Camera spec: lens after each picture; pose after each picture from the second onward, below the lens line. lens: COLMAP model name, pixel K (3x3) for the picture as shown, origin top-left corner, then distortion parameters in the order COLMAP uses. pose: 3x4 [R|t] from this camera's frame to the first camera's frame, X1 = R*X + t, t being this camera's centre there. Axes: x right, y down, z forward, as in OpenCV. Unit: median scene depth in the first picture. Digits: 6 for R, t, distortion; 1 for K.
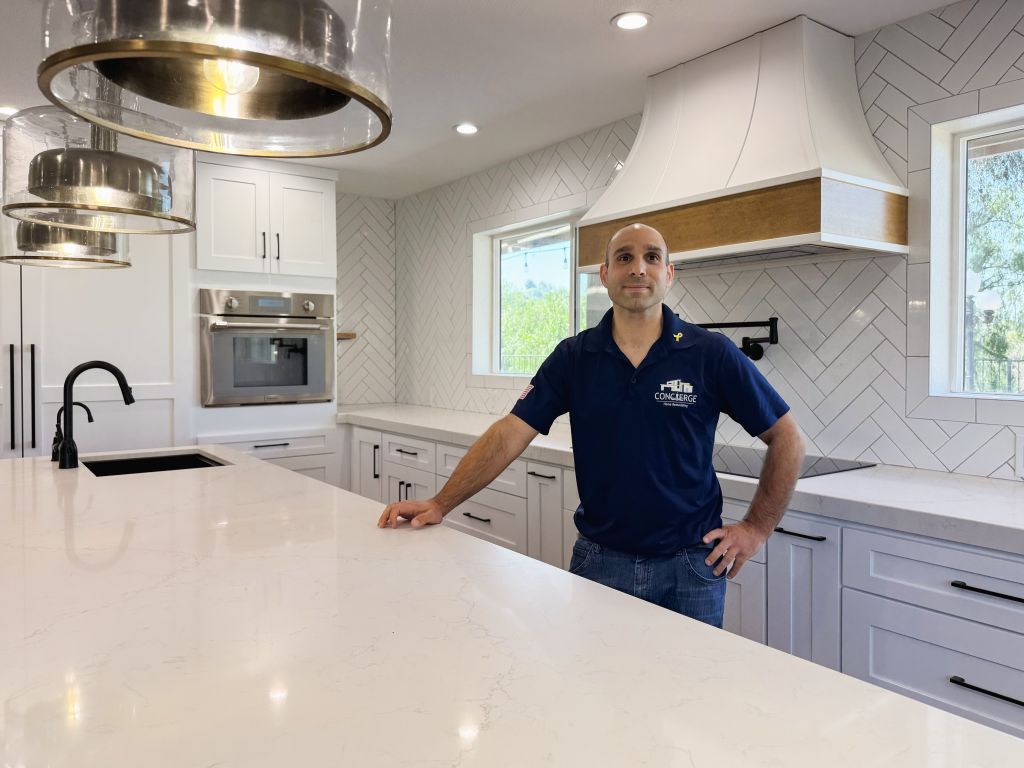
lens RADIAL K [[744.2, 0, 509.6], [0, 744.2, 361.9], [0, 0, 1]] dist [0.062271, -0.092151]
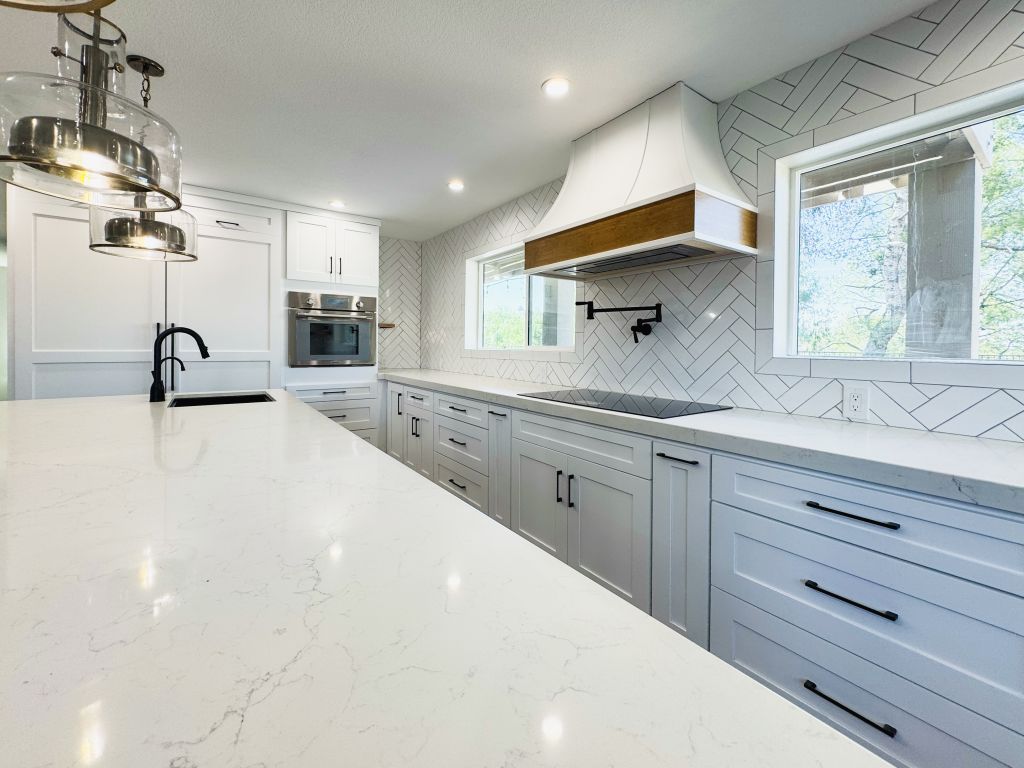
lens RADIAL K [[422.3, 0, 495.6], [0, 422.3, 348.1], [0, 0, 1]] dist [0.001857, 0.000047]
pose [[0.999564, 0.010345, -0.027652, 0.071347], [-0.010603, 0.999902, -0.009191, 0.038361], [0.027555, 0.009481, 0.999575, 0.205957]]
